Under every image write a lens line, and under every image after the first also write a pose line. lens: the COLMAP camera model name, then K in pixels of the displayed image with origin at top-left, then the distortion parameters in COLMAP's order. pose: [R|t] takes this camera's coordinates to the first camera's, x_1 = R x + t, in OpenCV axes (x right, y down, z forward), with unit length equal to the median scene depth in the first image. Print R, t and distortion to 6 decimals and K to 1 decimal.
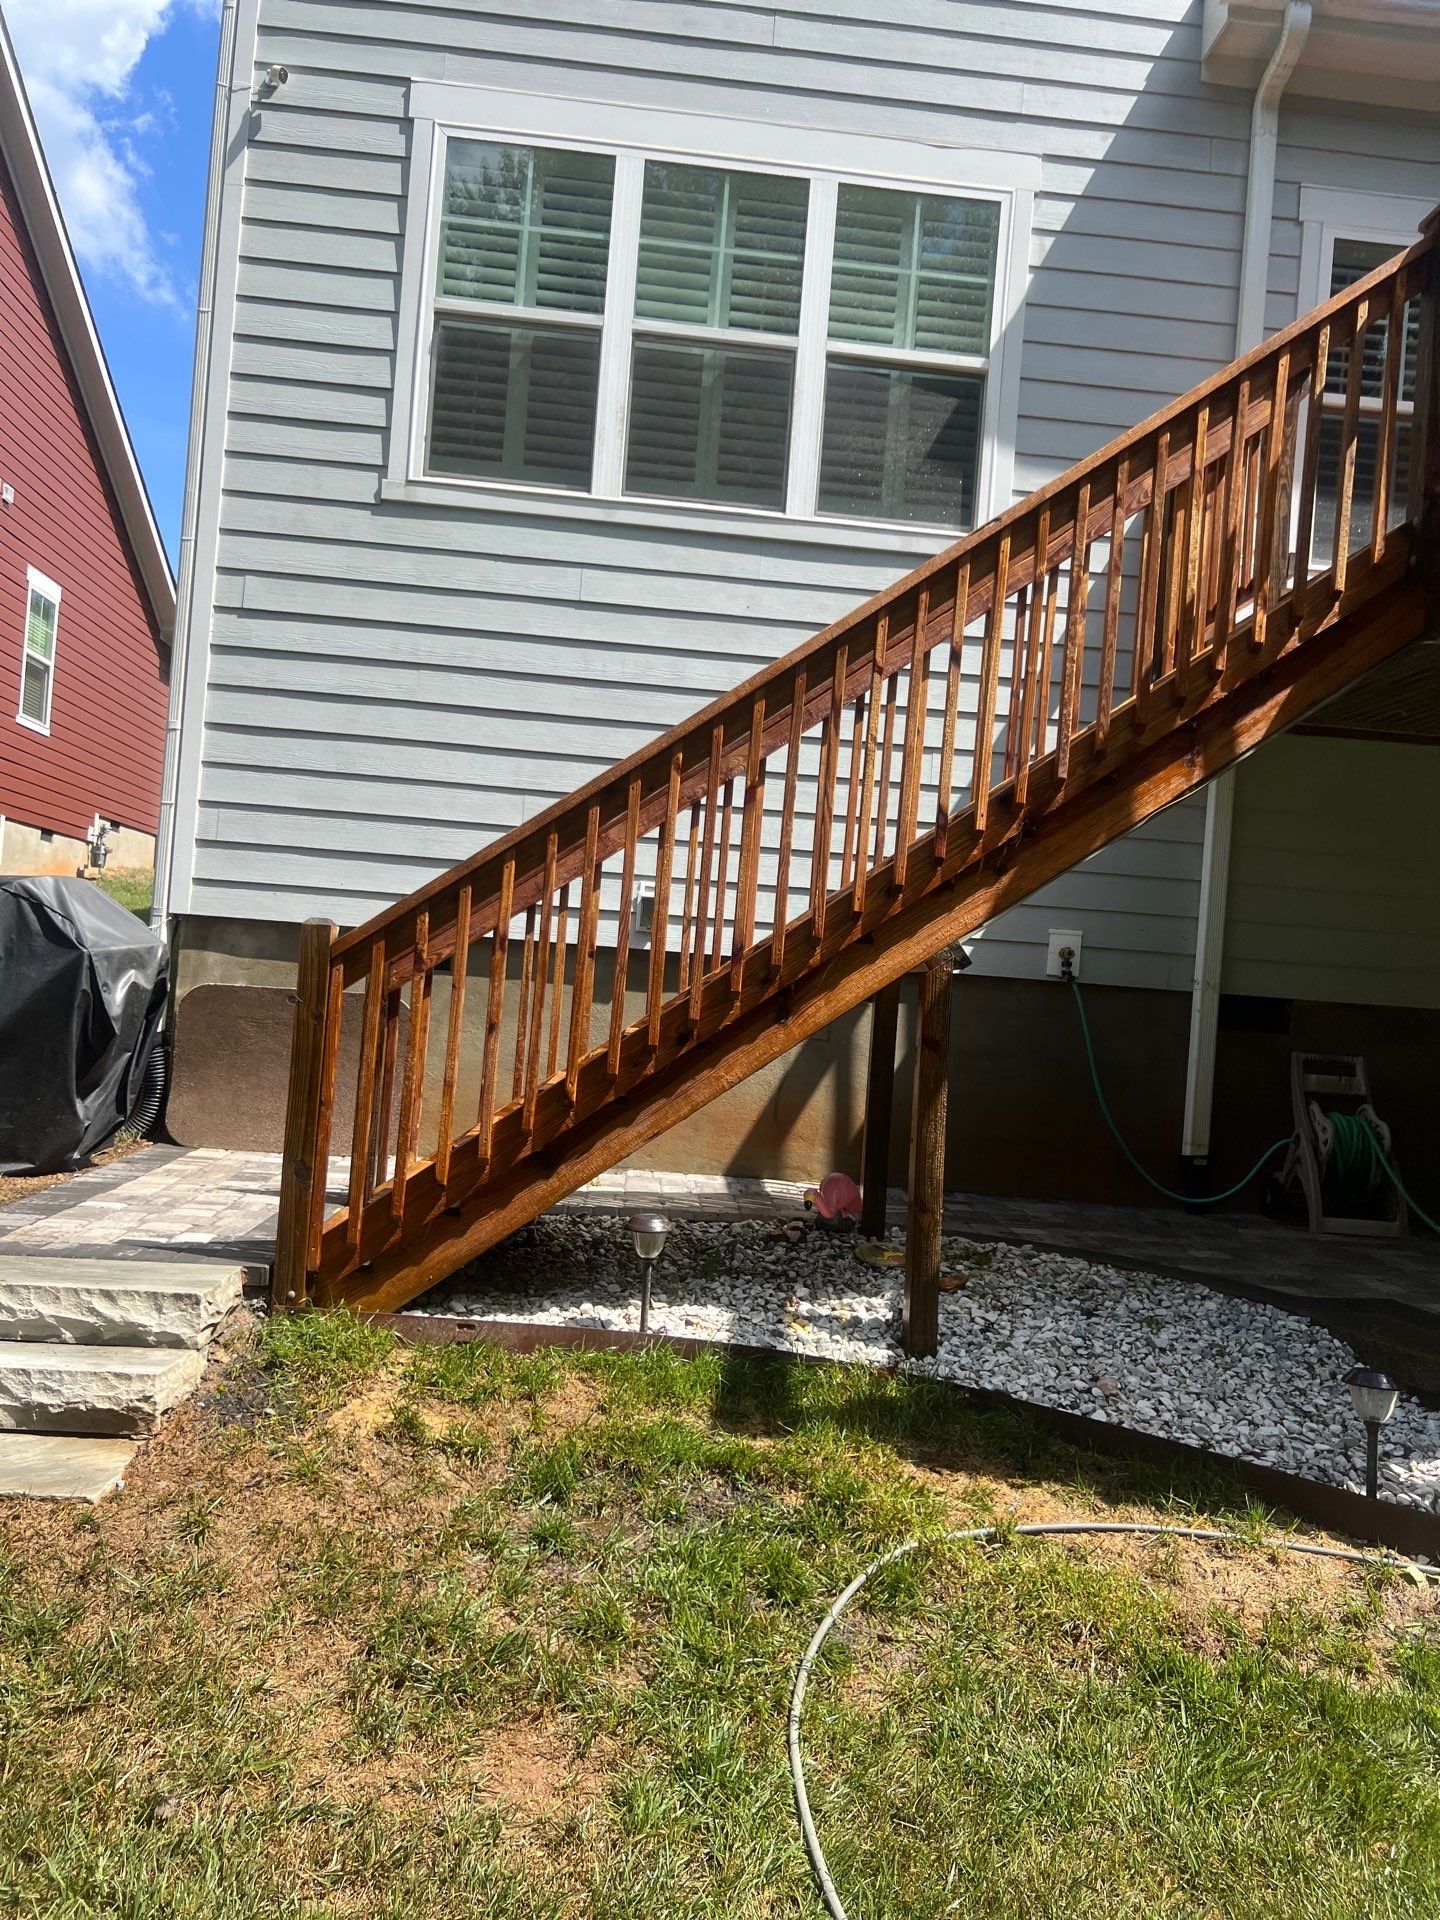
lens RADIAL K [[1464.6, 0, 720.0], [0, 1464.6, 960.0], [0, 0, 1]] dist [0.048203, -0.037772]
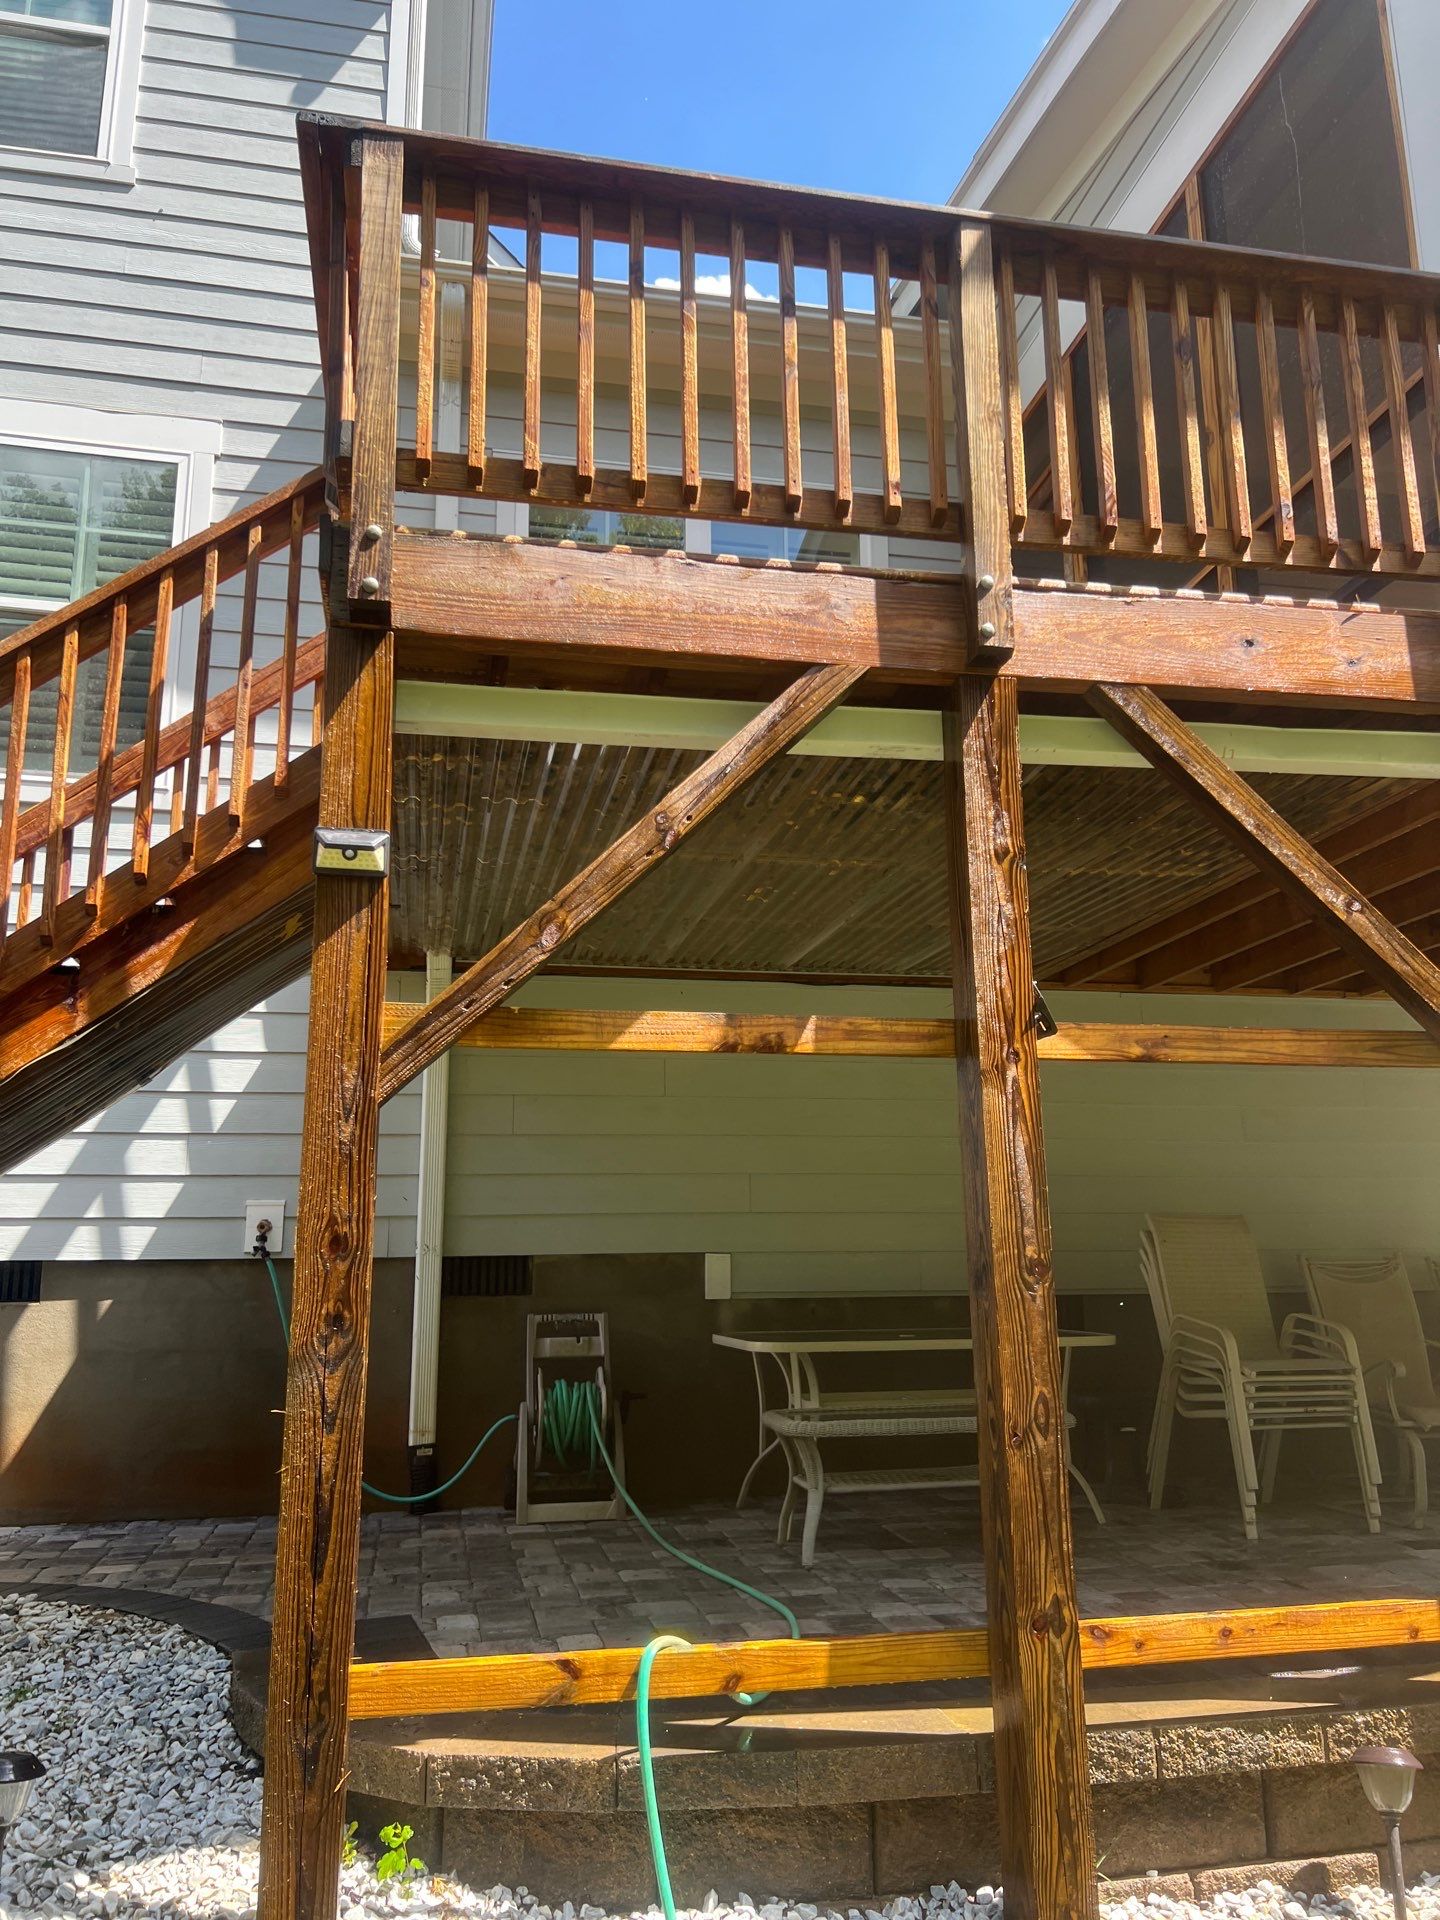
lens RADIAL K [[1464.6, 0, 720.0], [0, 1464.6, 960.0], [0, 0, 1]] dist [0.048203, -0.037772]
pose [[0.987804, -0.054226, 0.145952, 0.389166], [0.080118, 0.980791, -0.177849, 0.018133], [-0.133504, 0.187373, 0.973174, 0.053192]]
